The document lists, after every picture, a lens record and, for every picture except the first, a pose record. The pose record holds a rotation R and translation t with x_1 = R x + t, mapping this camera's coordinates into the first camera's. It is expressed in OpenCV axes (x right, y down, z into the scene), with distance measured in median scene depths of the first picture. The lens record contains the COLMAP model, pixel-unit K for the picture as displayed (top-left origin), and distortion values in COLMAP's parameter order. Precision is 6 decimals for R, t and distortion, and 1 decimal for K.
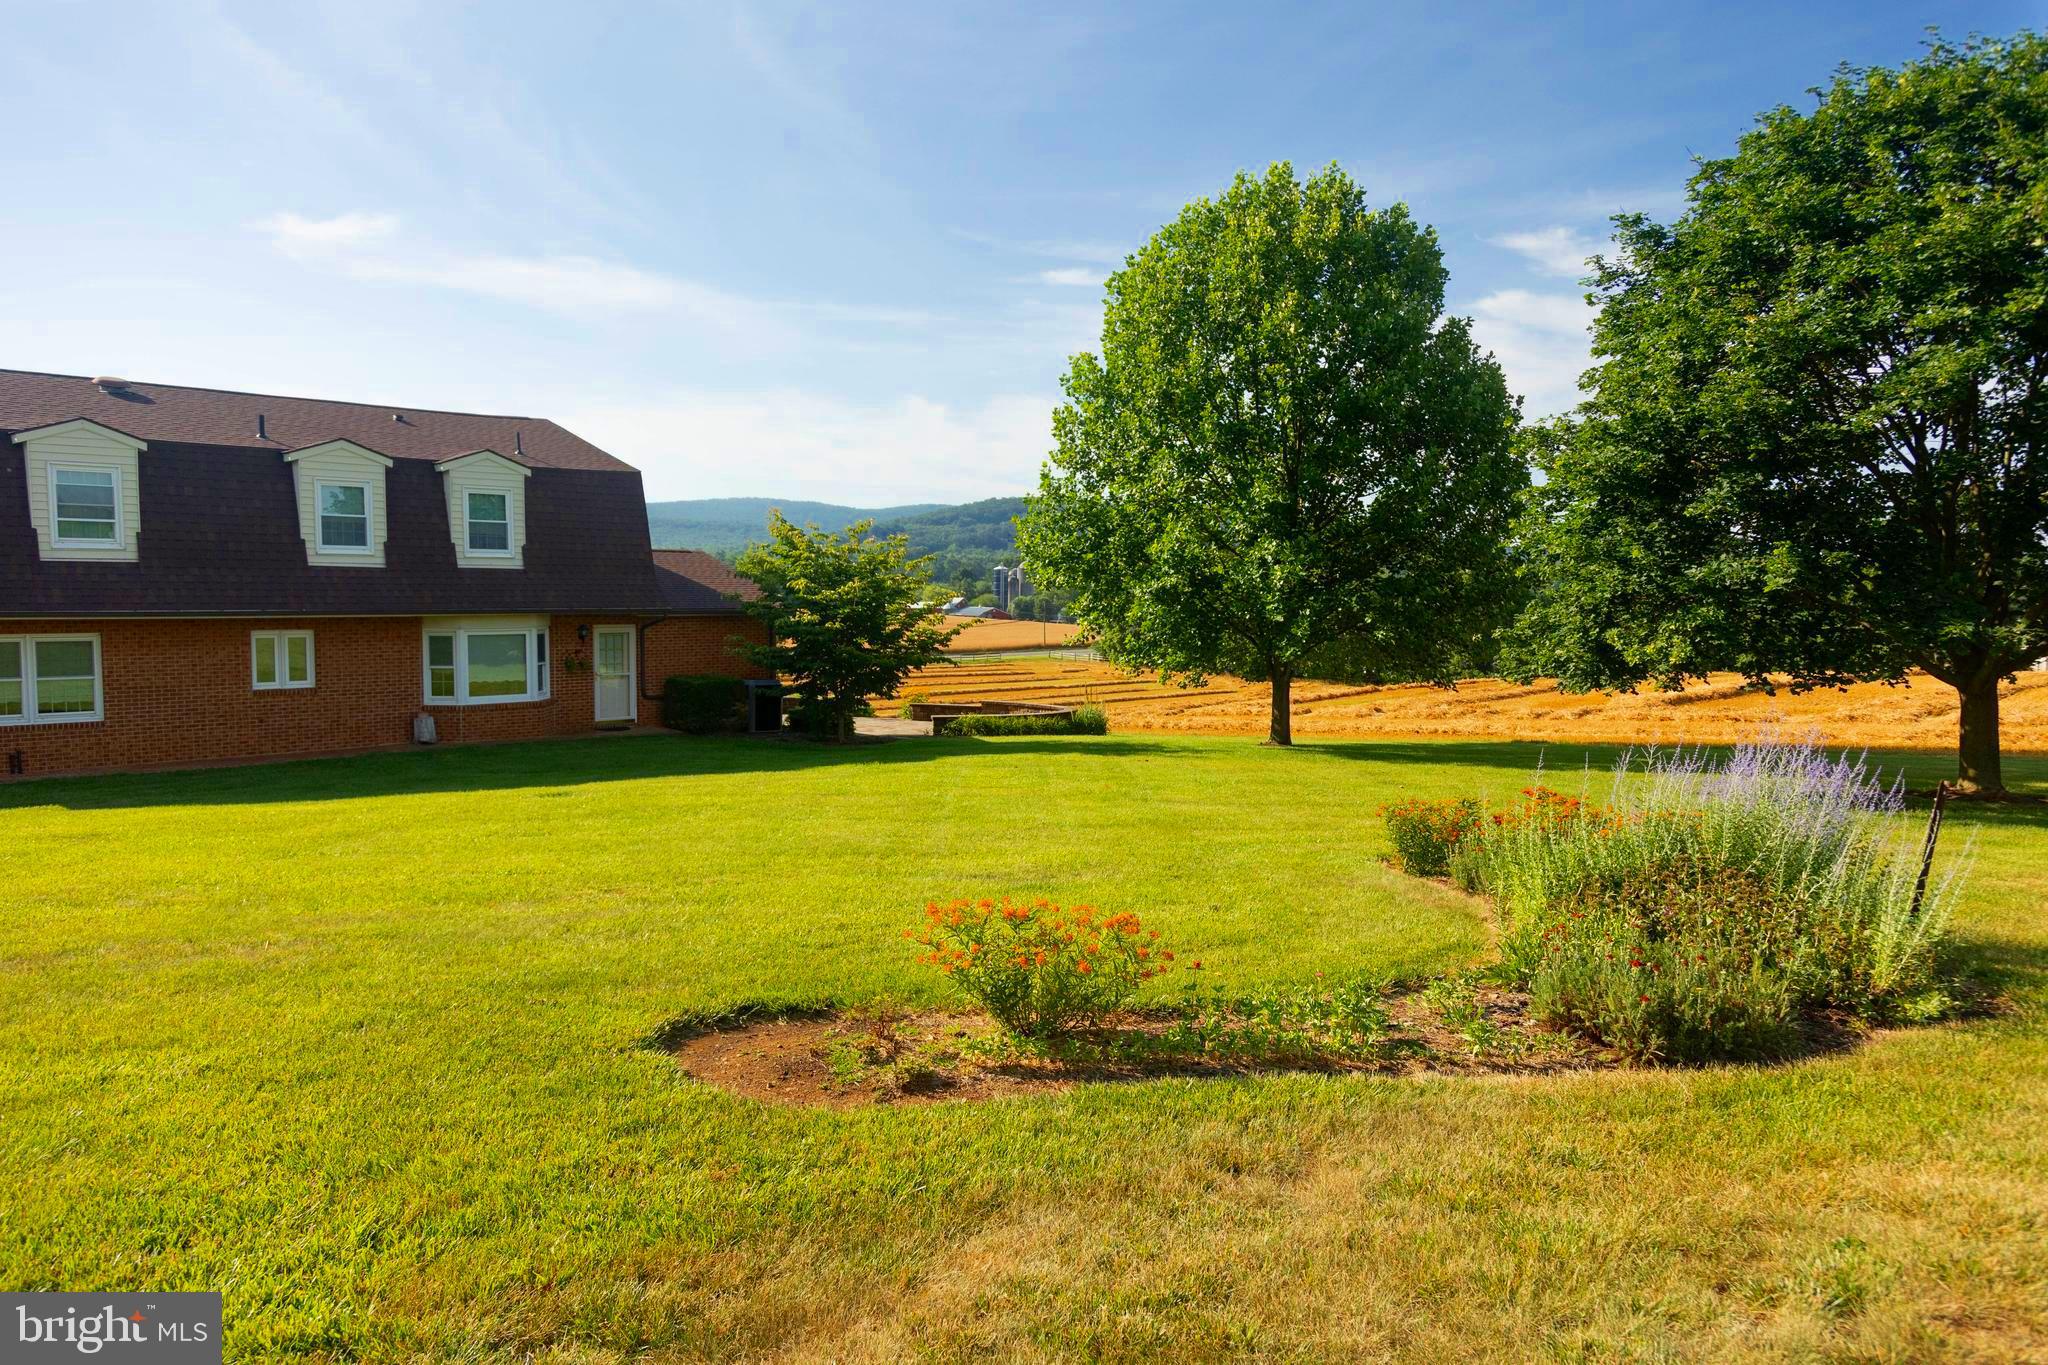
lens RADIAL K [[1345.8, 0, 1037.7], [0, 1345.8, 690.7], [0, 0, 1]] dist [0.015660, -0.004285]
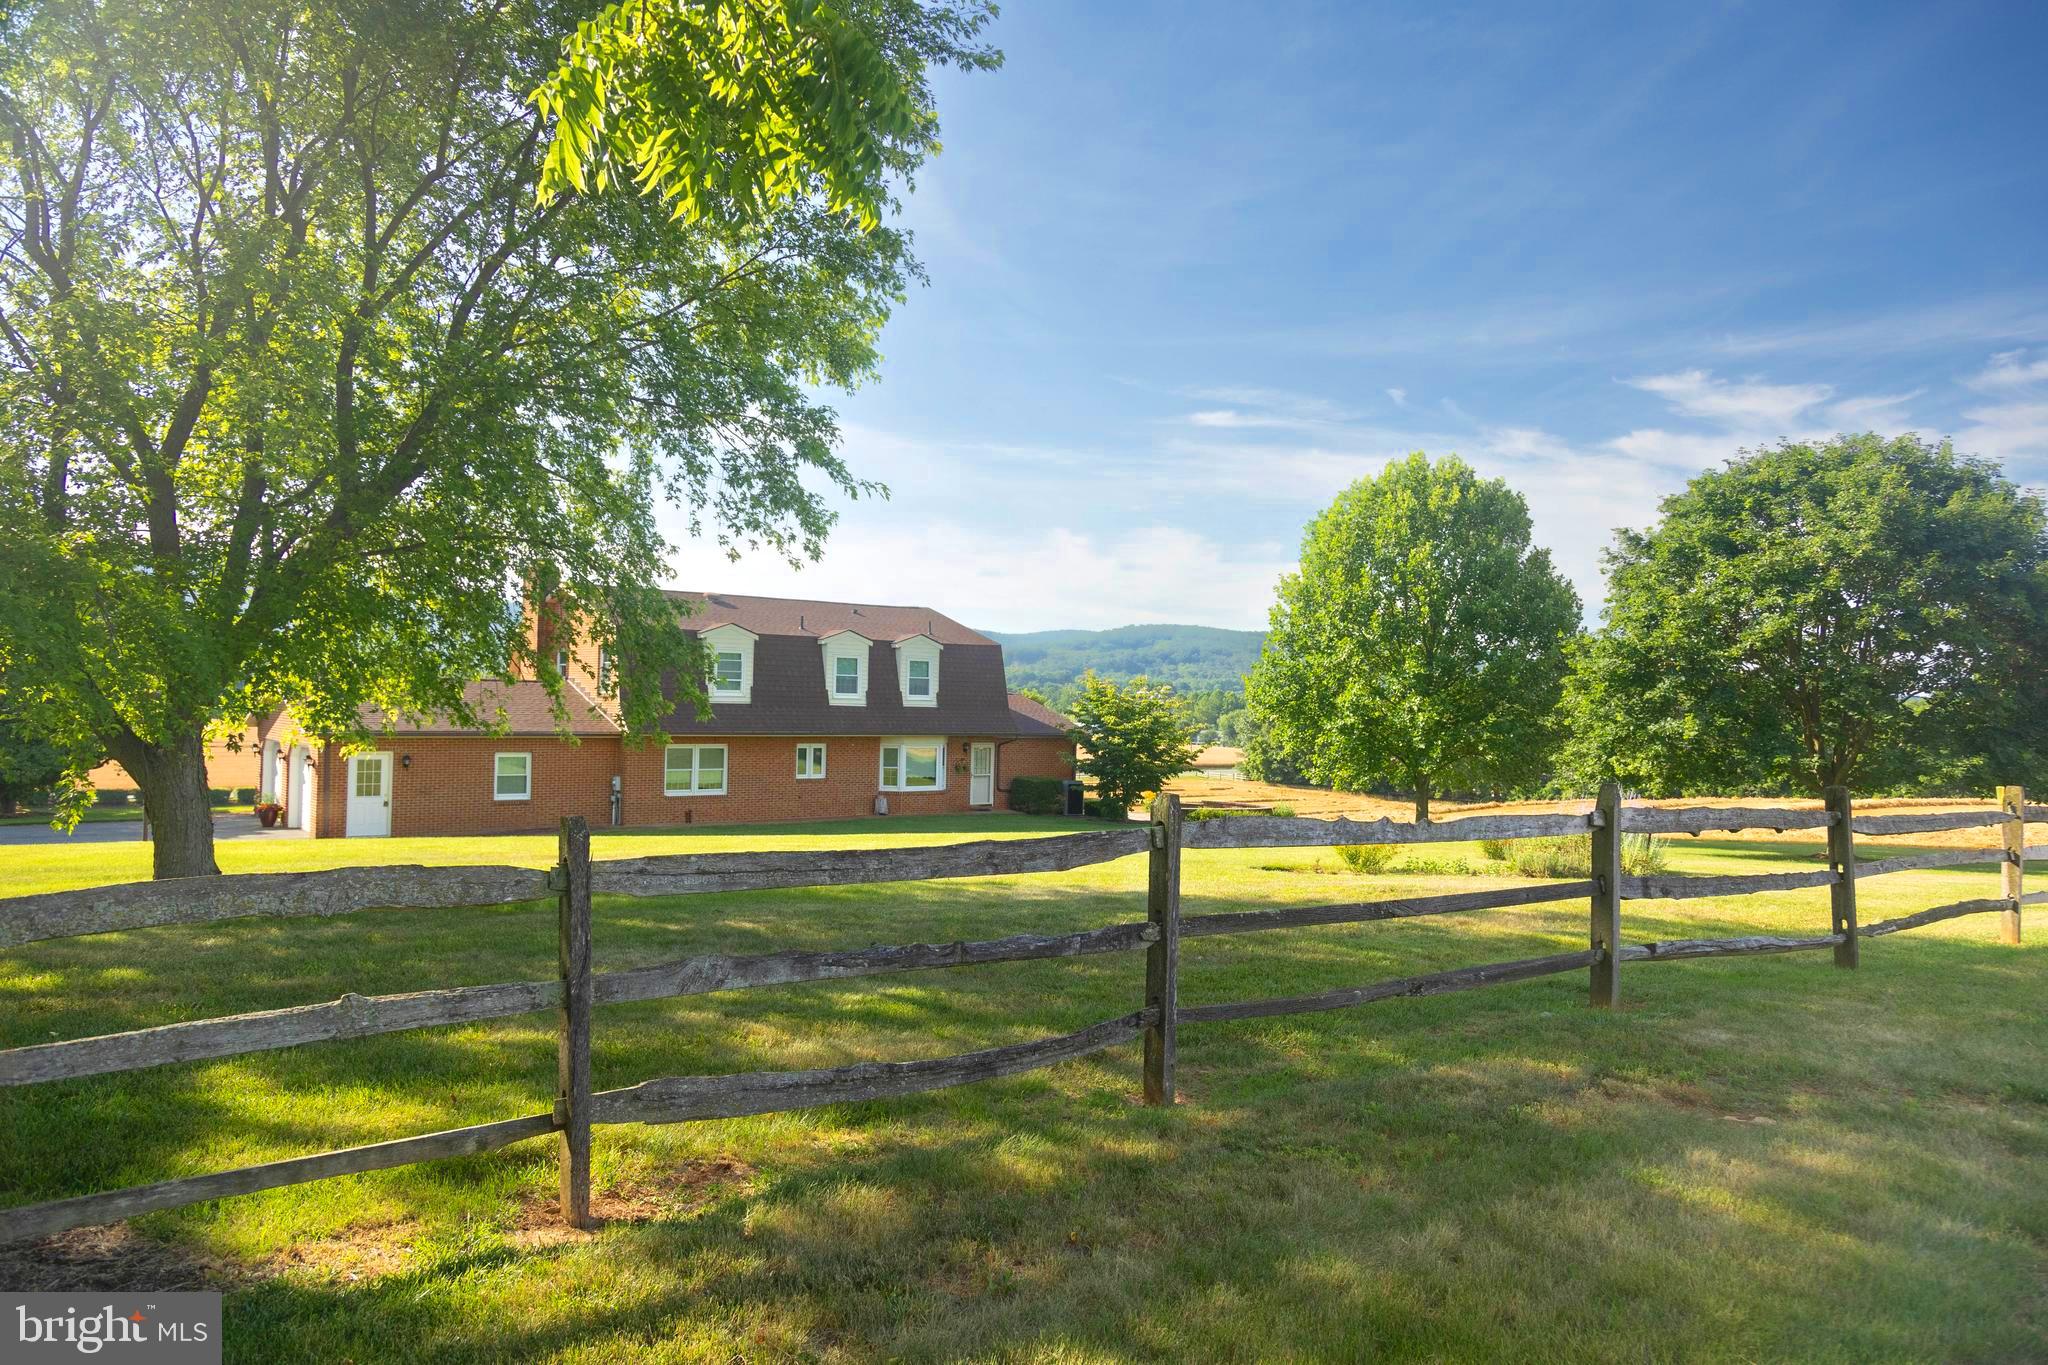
lens RADIAL K [[1345.8, 0, 1037.7], [0, 1345.8, 690.7], [0, 0, 1]] dist [0.015660, -0.004285]
pose [[0.996117, 0.012817, -0.087105, -0.127342], [-0.020416, 0.996007, -0.086908, 0.027075], [0.085643, 0.088349, 0.992401, -0.588473]]
